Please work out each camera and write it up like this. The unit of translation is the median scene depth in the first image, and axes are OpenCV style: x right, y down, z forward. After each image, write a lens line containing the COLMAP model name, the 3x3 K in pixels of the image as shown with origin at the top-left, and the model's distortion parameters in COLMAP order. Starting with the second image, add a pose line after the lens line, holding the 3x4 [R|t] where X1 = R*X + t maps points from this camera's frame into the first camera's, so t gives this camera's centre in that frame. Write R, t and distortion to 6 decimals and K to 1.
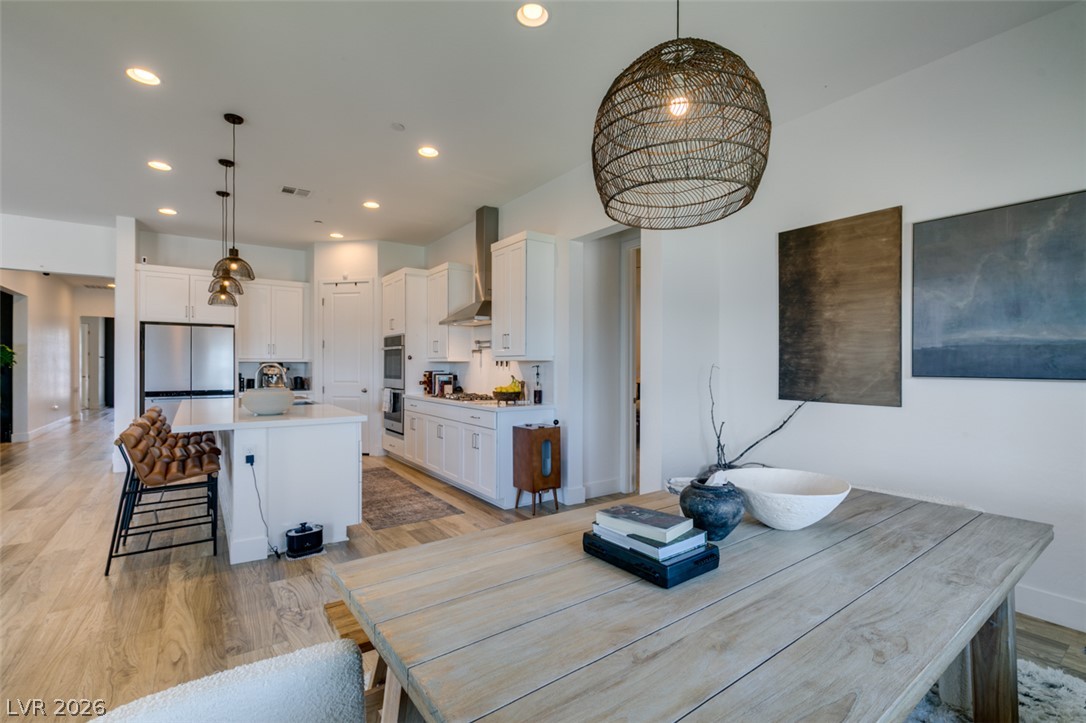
lens RADIAL K [[481.7, 0, 541.2], [0, 481.7, 365.2], [0, 0, 1]] dist [-0.001503, -0.000673]
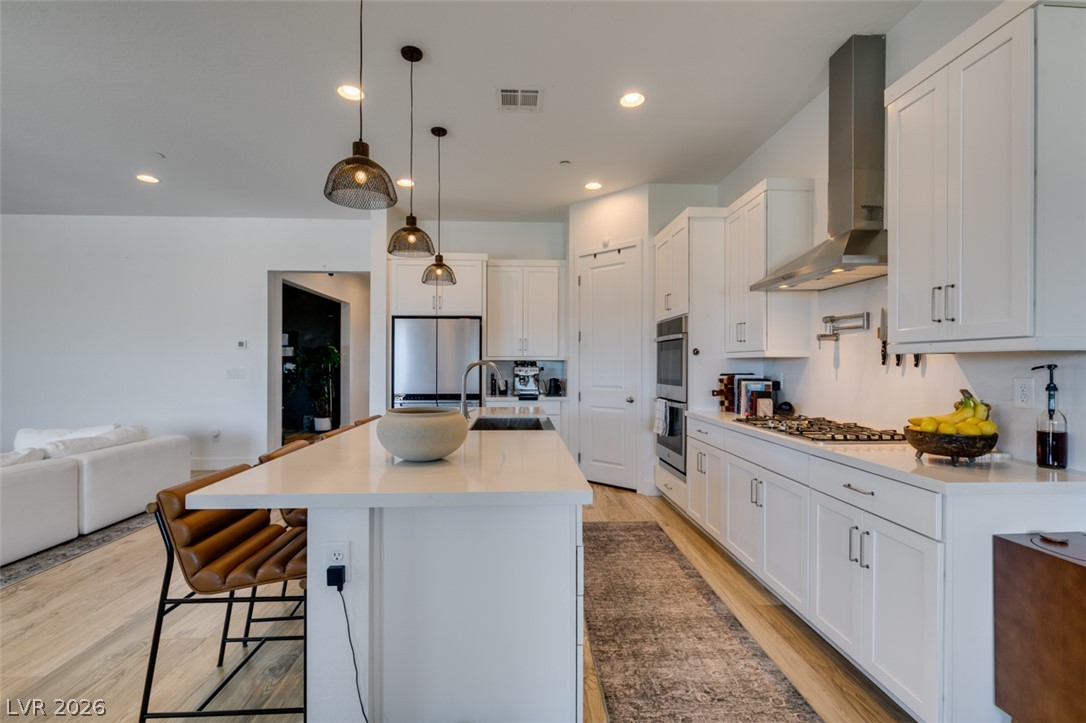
lens RADIAL K [[481.7, 0, 541.2], [0, 481.7, 365.2], [0, 0, 1]] dist [-0.001503, -0.000673]
pose [[0.841171, 0.000414, -0.540769, -0.107432], [0.000431, 0.999999, 0.001437, 0.000475], [0.540769, -0.001442, 0.841170, 0.378656]]
